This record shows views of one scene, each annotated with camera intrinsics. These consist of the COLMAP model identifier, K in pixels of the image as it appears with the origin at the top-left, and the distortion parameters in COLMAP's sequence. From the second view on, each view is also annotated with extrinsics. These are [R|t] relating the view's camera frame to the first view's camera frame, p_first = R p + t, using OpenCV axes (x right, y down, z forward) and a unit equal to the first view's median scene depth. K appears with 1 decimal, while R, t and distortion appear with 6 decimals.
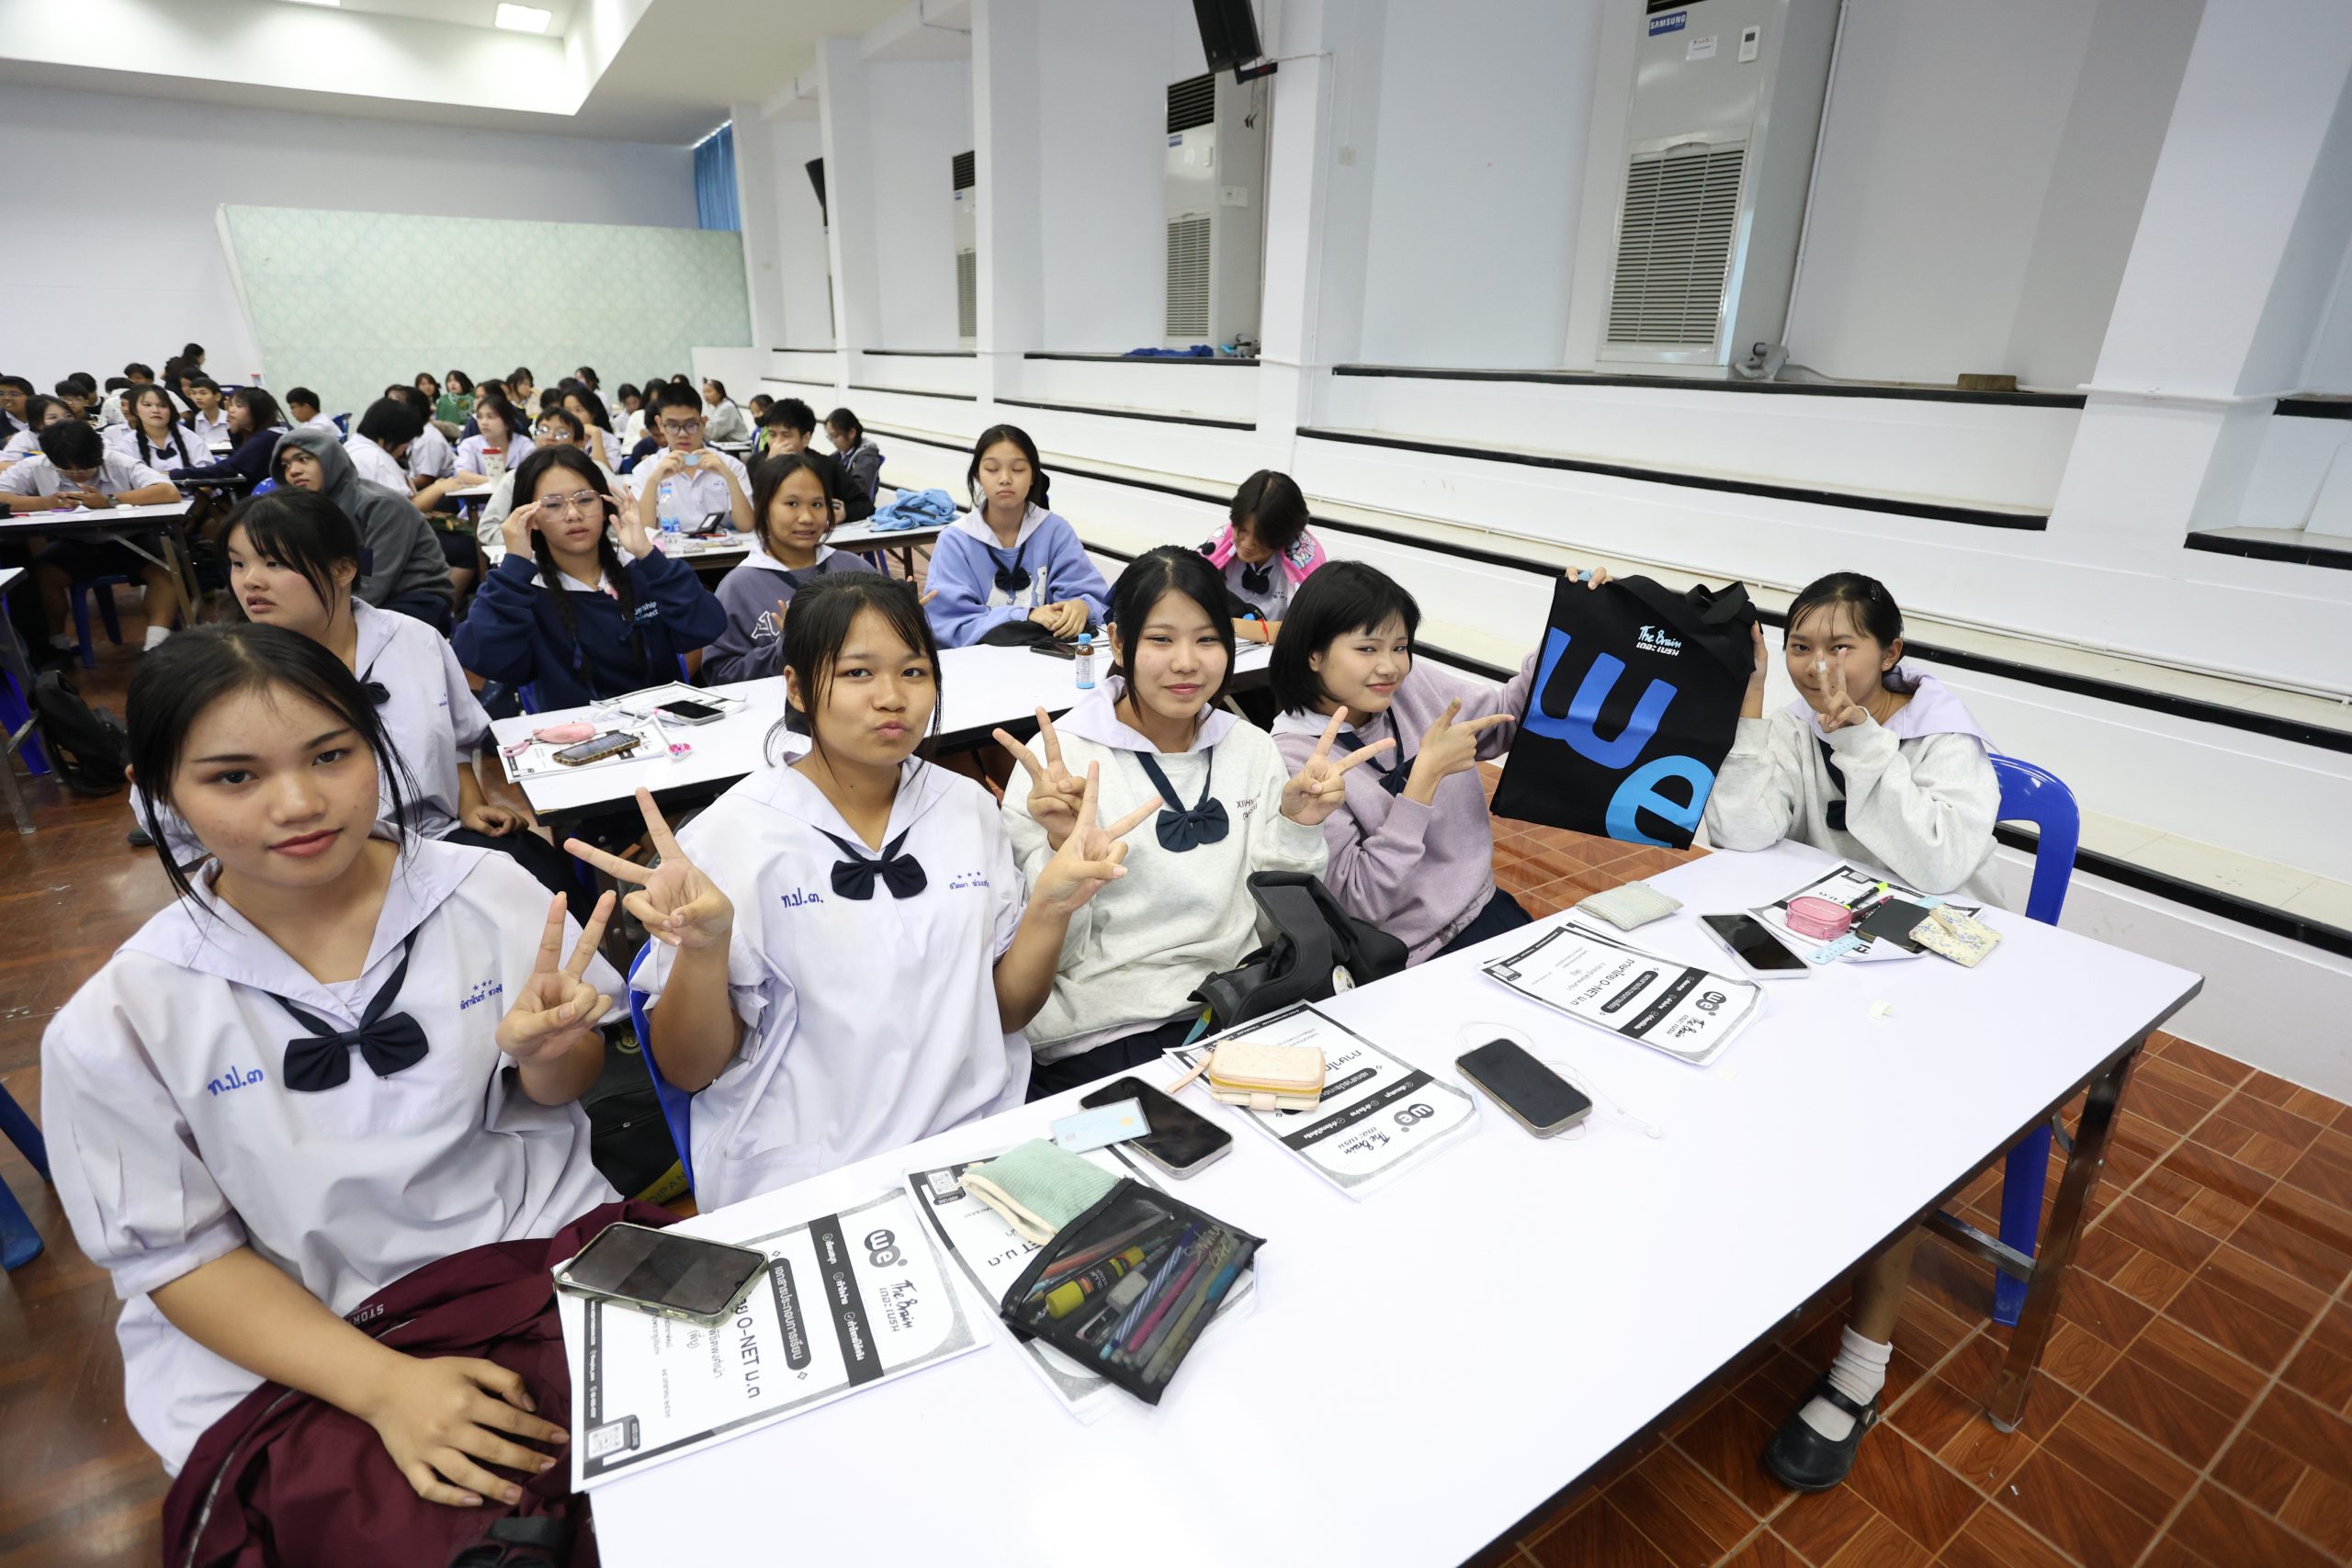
lens RADIAL K [[1175.0, 0, 1171.9], [0, 1175.0, 776.8], [0, 0, 1]] dist [-0.043872, 0.016228]
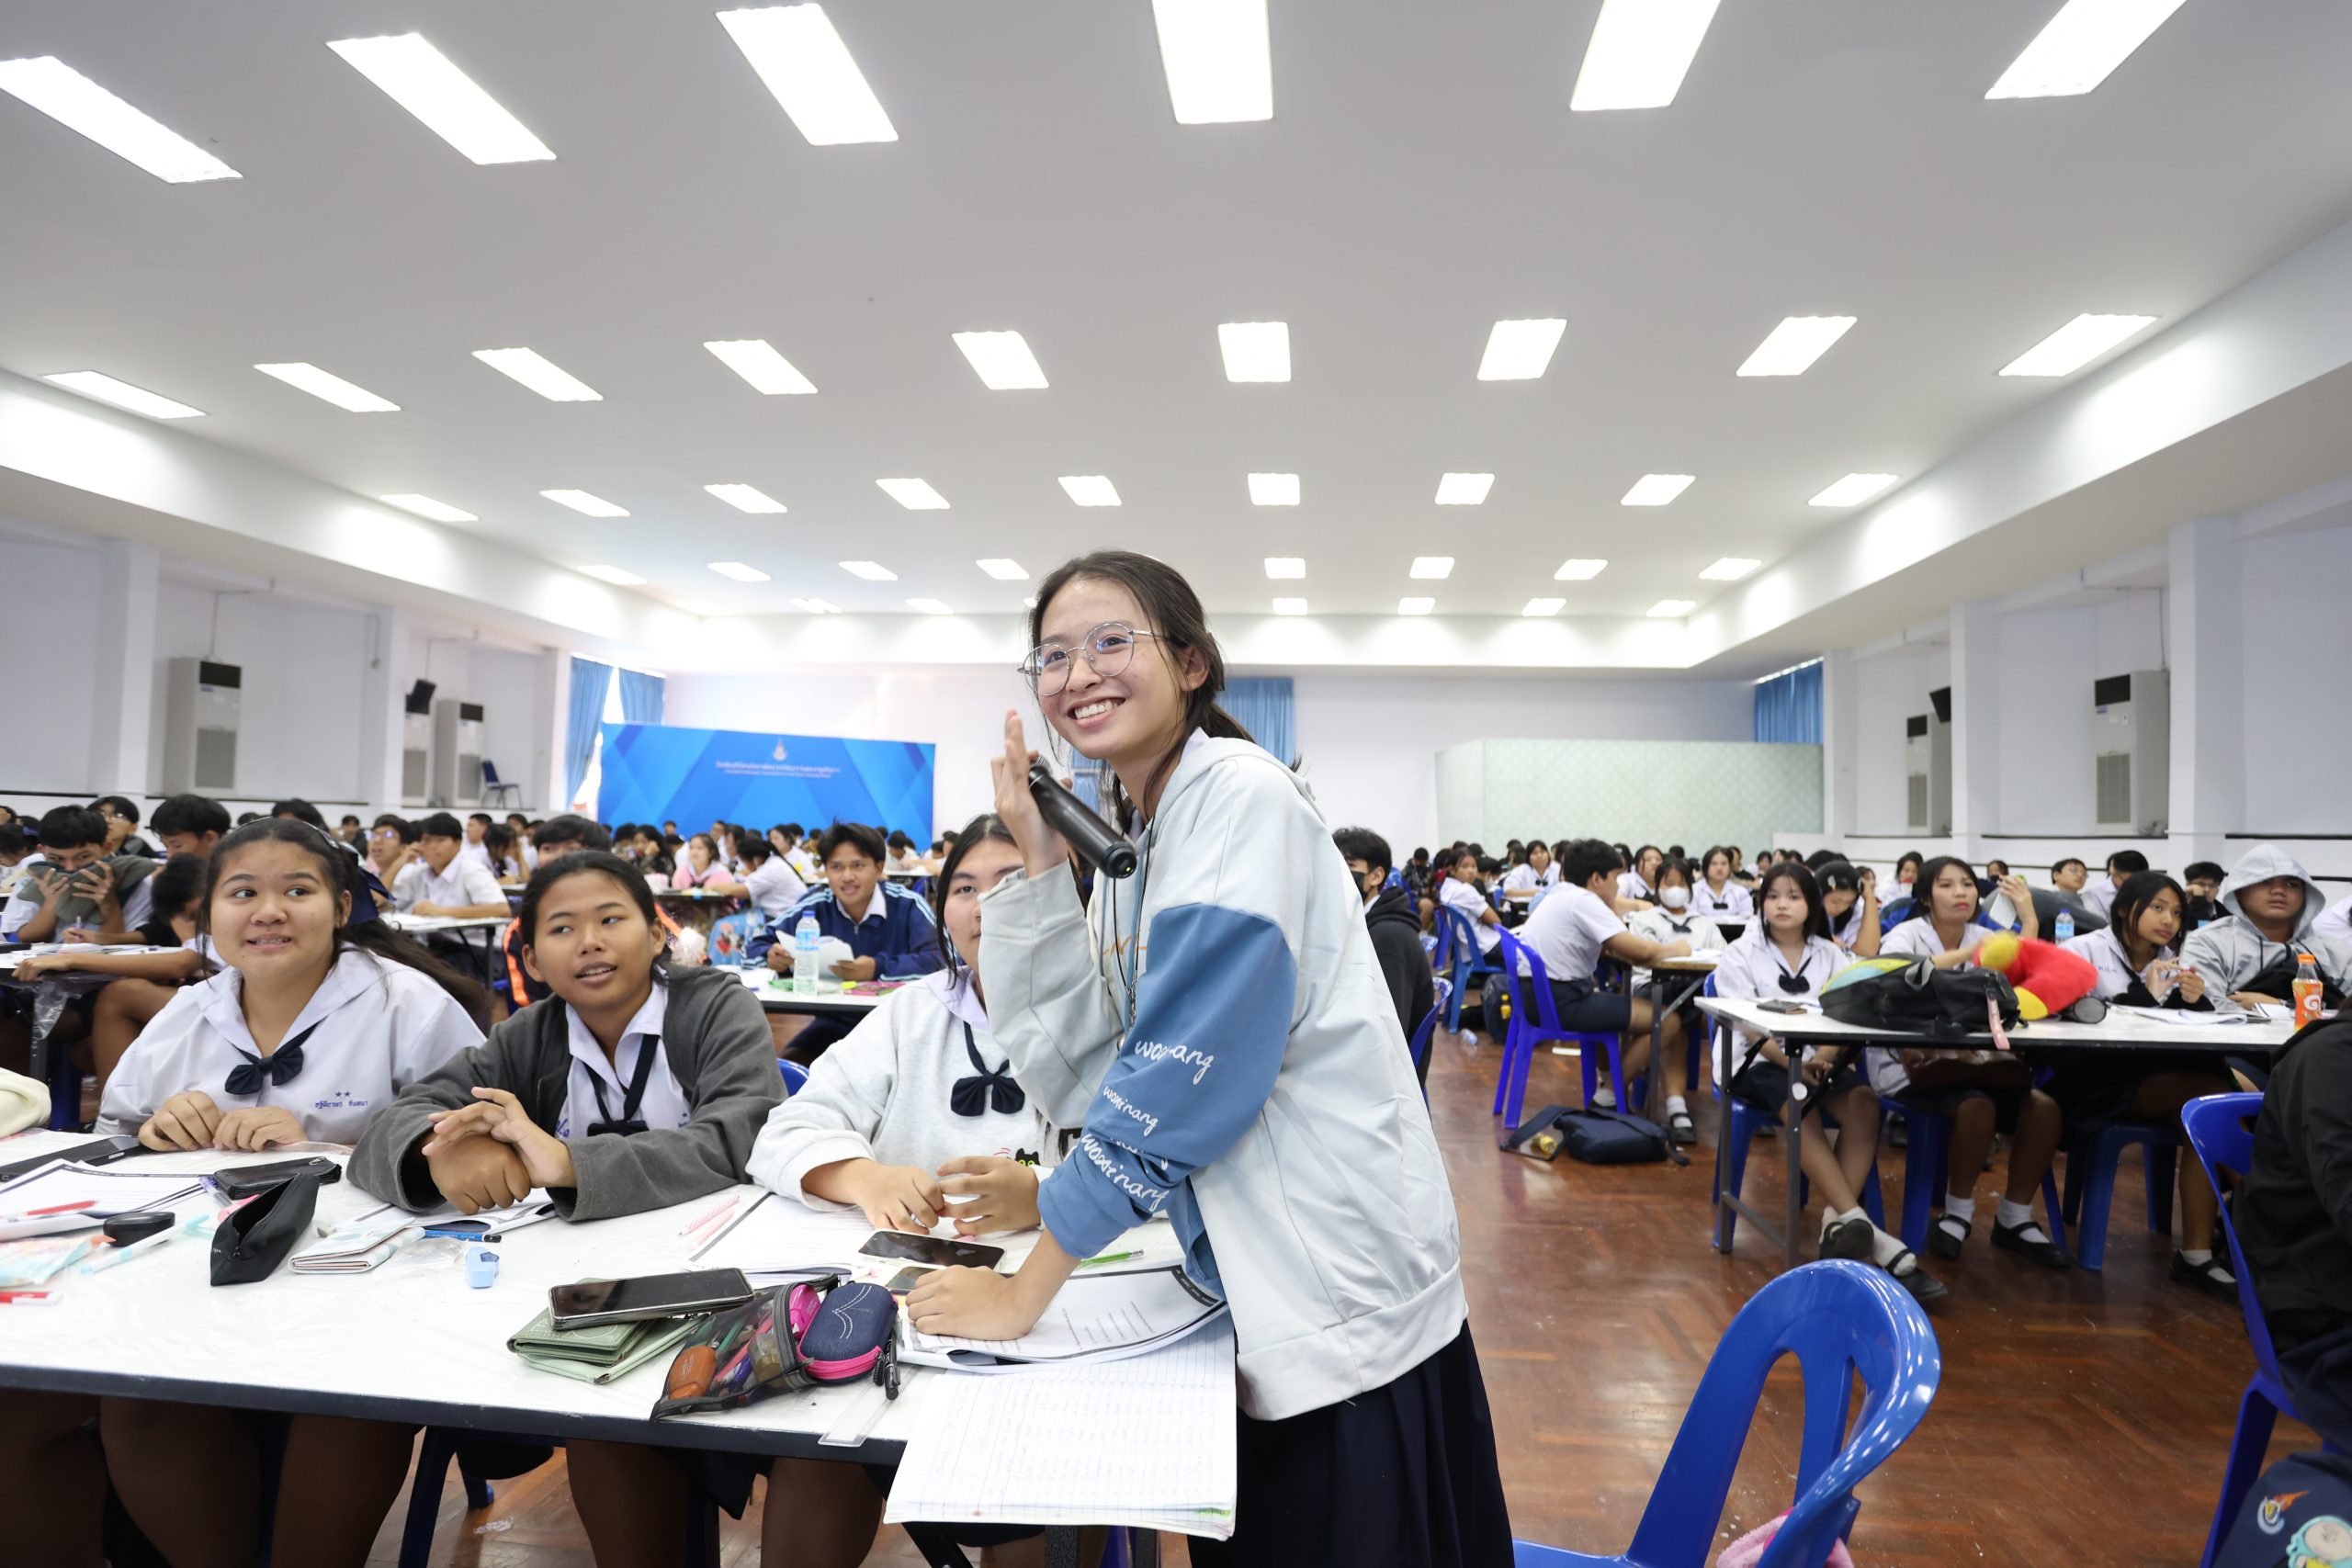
lens RADIAL K [[1175.0, 0, 1186.9], [0, 1175.0, 780.5], [0, 0, 1]] dist [-0.043872, 0.016228]
pose [[0.785737, -0.024155, -0.618088, -0.161610], [-0.222527, 0.921299, -0.318889, 0.118794], [0.577147, 0.388104, 0.718524, -0.285697]]
